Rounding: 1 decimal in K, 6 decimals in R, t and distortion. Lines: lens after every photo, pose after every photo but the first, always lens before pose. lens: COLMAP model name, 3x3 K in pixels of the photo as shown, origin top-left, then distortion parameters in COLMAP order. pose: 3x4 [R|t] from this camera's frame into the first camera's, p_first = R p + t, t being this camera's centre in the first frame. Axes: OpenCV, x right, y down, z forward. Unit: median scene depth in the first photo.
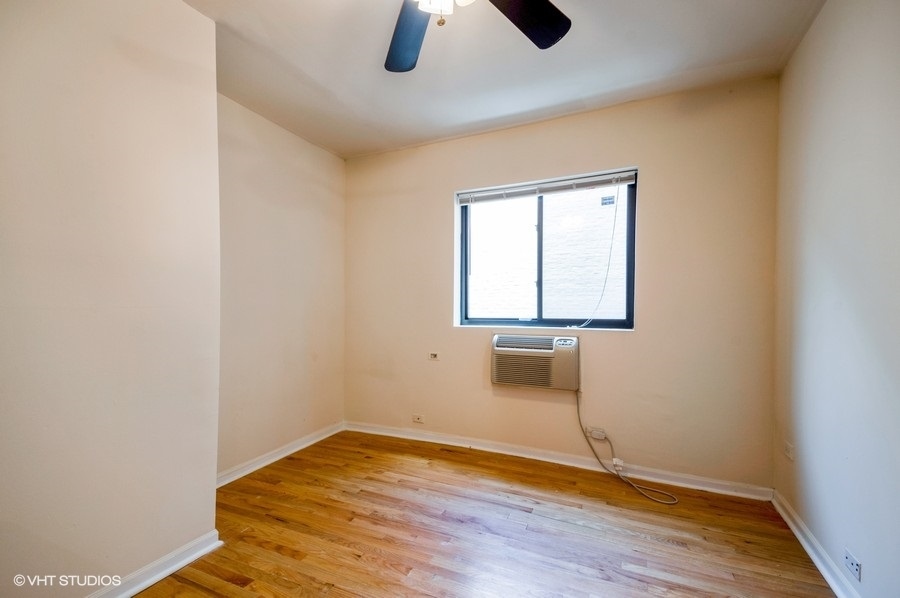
lens RADIAL K [[393.0, 0, 446.3], [0, 393.0, 308.7], [0, 0, 1]] dist [0.075461, -0.000222]
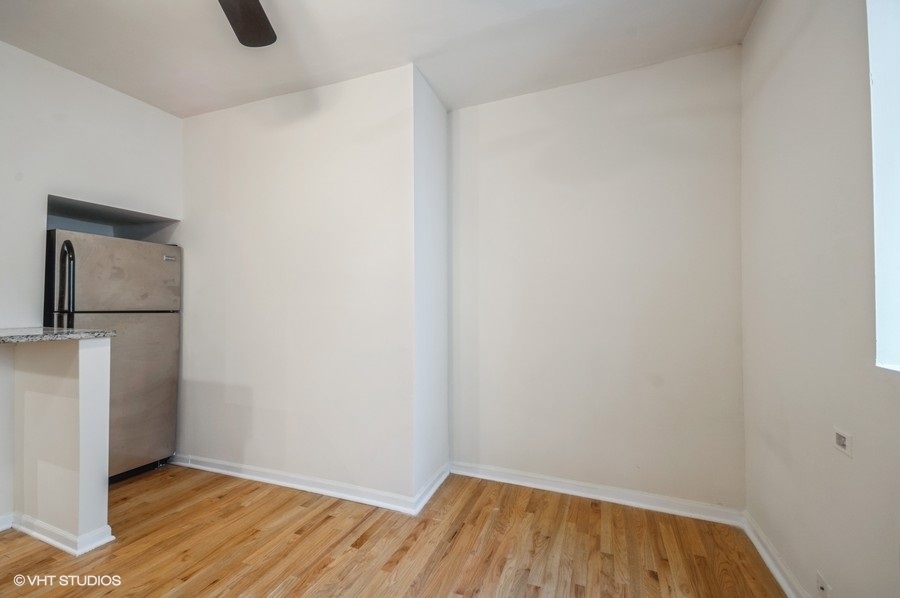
lens RADIAL K [[390.0, 0, 442.0], [0, 390.0, 301.7], [0, 0, 1]] dist [0.117557, -0.061015]
pose [[0.038305, -0.009292, -0.999223, 0.407384], [-0.009844, 0.999905, -0.009675, -0.000848], [0.999218, 0.010207, 0.038210, 0.744648]]
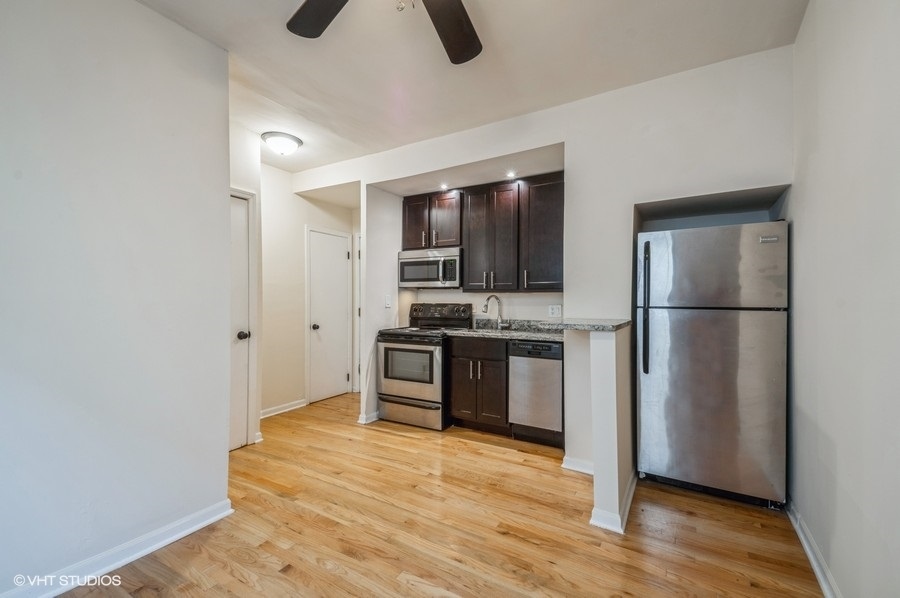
lens RADIAL K [[393.0, 0, 446.3], [0, 393.0, 308.7], [0, 0, 1]] dist [0.075461, -0.000222]
pose [[-0.993870, -0.001798, 0.110540, -0.115365], [0.000528, 0.999779, 0.021011, 0.003211], [-0.110553, 0.020941, -0.993650, 0.944715]]
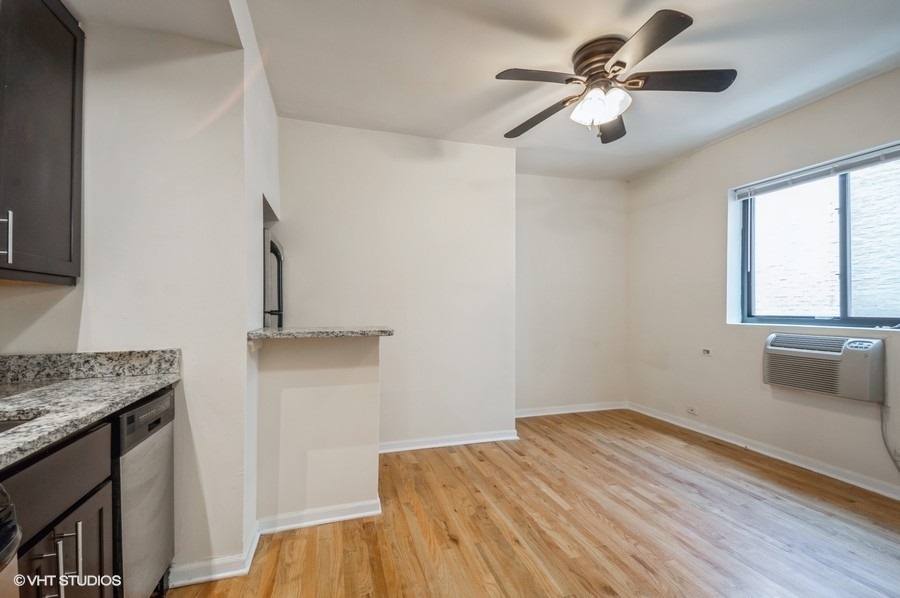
lens RADIAL K [[393.0, 0, 446.3], [0, 393.0, 308.7], [0, 0, 1]] dist [0.075461, -0.000222]
pose [[0.656920, 0.002480, -0.753956, 0.389929], [-0.002623, 0.999996, 0.001004, 0.009007], [0.753956, 0.001318, 0.656924, -0.260162]]
